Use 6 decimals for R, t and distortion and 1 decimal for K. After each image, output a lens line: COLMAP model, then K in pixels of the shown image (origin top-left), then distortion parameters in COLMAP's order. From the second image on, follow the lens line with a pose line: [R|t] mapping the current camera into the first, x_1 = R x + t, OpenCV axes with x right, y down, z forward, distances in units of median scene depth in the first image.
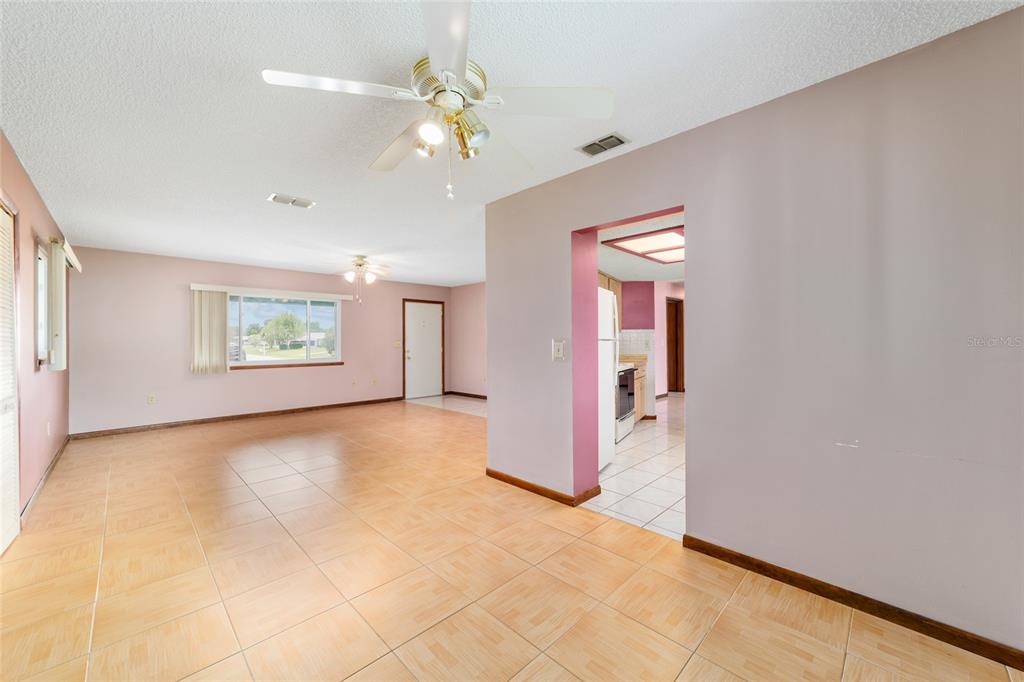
lens RADIAL K [[397.0, 0, 511.5], [0, 397.0, 338.8], [0, 0, 1]] dist [-0.000444, 0.000276]
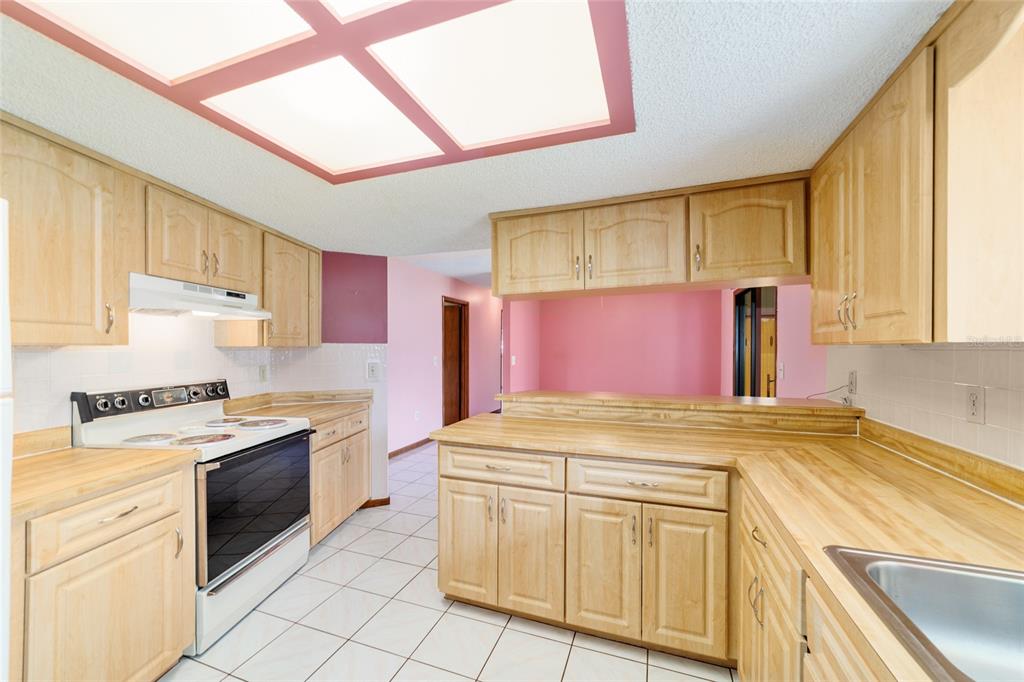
lens RADIAL K [[395.7, 0, 512.0], [0, 395.7, 354.1], [0, 0, 1]] dist [-0.006986, 0.000395]
pose [[0.906495, -0.001847, 0.422212, 0.443170], [-0.004320, 0.999898, 0.013650, -0.027106], [-0.422194, -0.014198, 0.906394, 0.654148]]
